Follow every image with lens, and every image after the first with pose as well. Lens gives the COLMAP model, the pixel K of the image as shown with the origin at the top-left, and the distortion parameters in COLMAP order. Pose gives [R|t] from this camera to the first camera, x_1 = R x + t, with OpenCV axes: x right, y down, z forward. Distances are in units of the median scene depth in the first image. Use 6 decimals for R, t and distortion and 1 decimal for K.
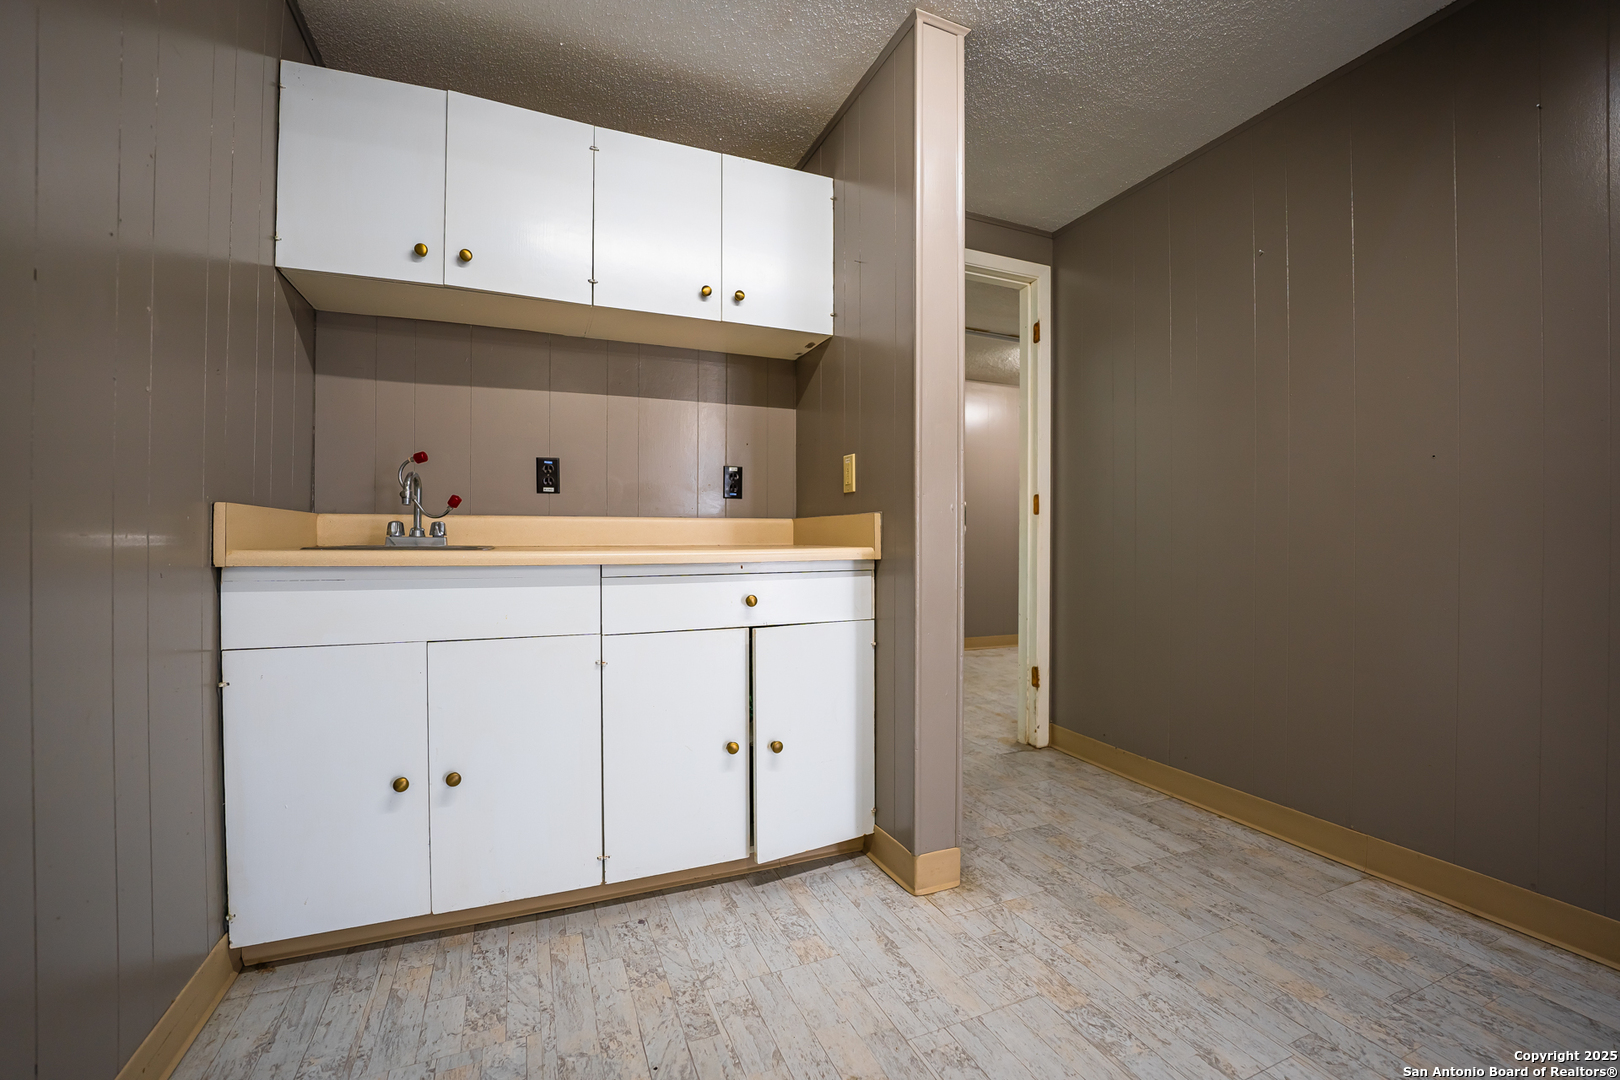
lens RADIAL K [[639.8, 0, 790.0], [0, 639.8, 547.6], [0, 0, 1]] dist [-0.019873, 0.000004]
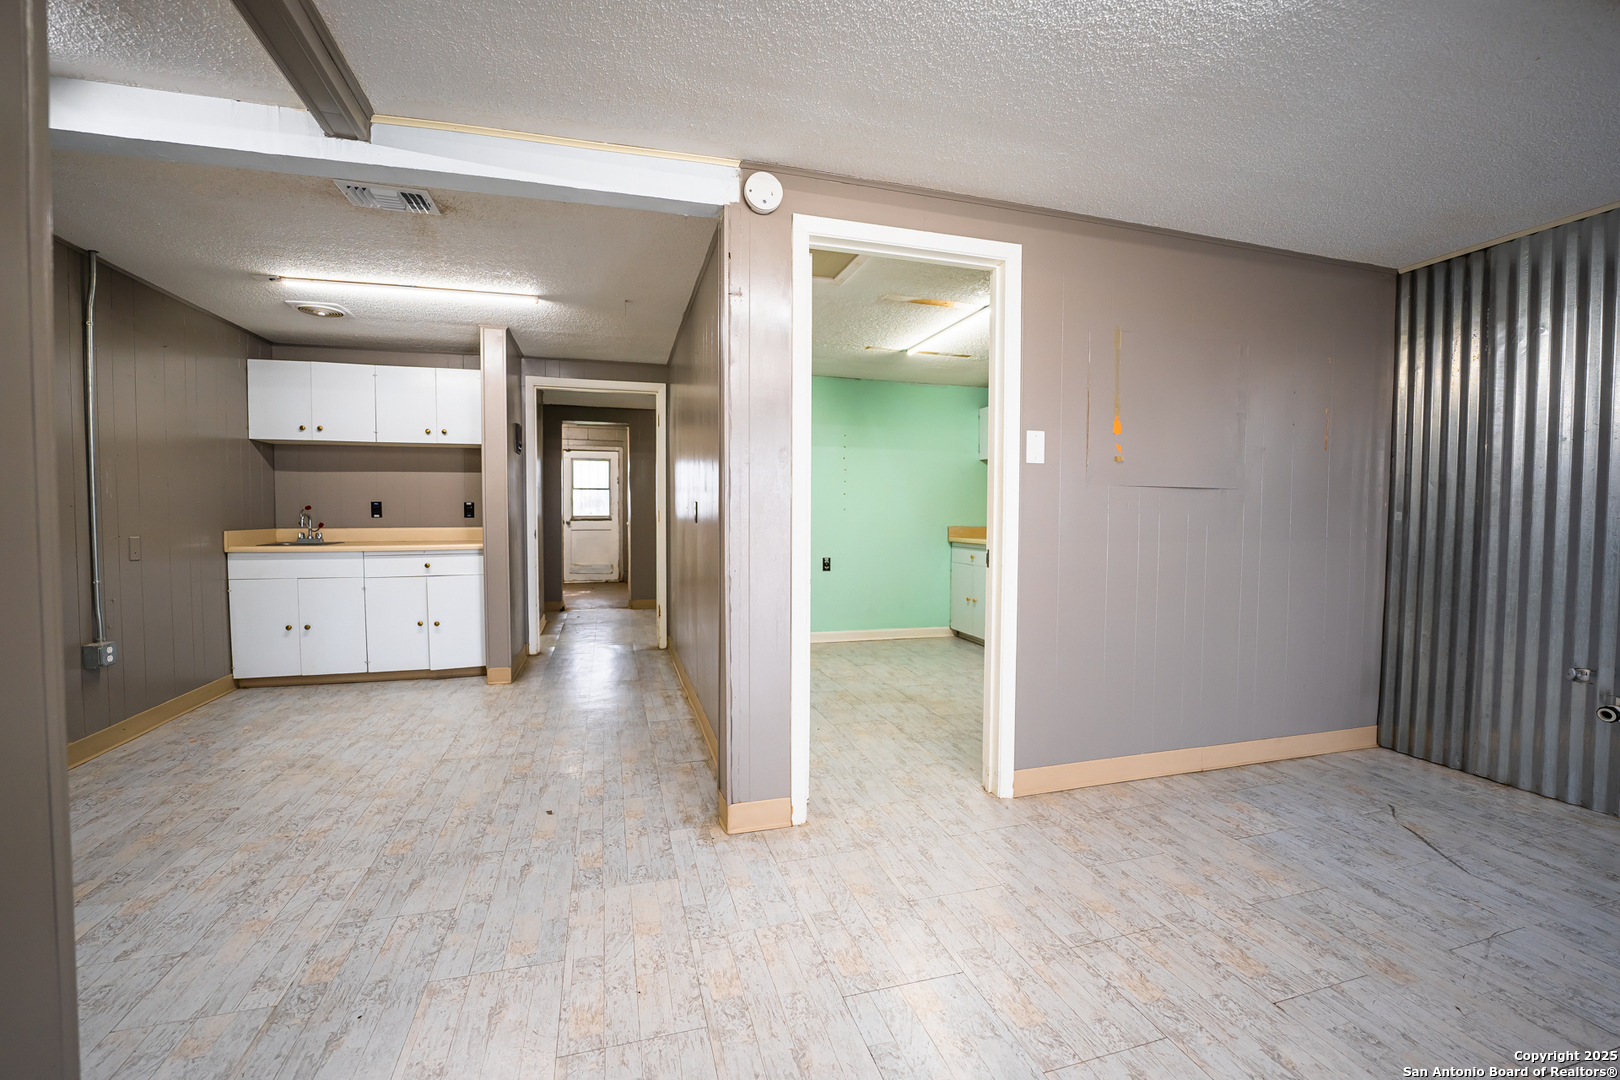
lens RADIAL K [[665.5, 0, 800.0], [0, 665.5, 542.1], [0, 0, 1]] dist [-0.022200, 0.000605]
pose [[0.994596, -0.000951, -0.103815, 1.596083], [0.003719, 0.999643, 0.026468, -0.066163], [0.103753, -0.026711, 0.994244, -1.362029]]
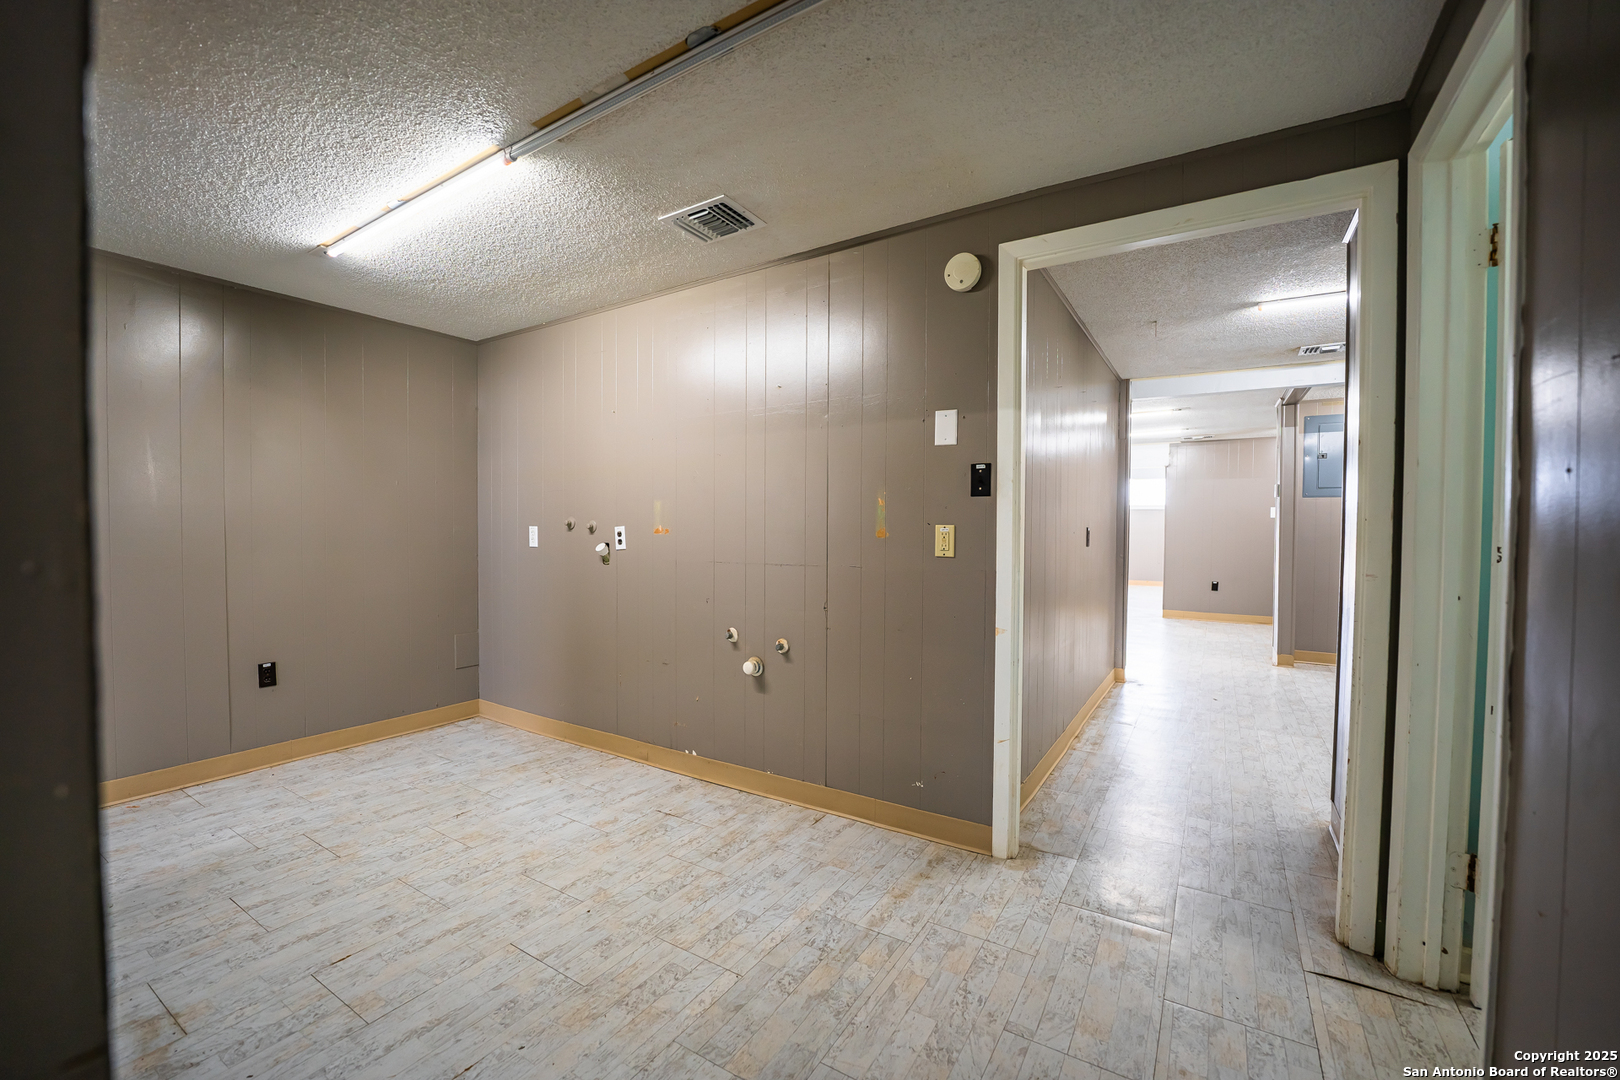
lens RADIAL K [[665.5, 0, 800.0], [0, 665.5, 542.1], [0, 0, 1]] dist [-0.022200, 0.000605]
pose [[-0.582649, -0.031644, 0.812108, -0.207287], [-0.000864, 0.999265, 0.038317, -0.175662], [-0.812724, 0.021624, -0.582248, 2.780651]]
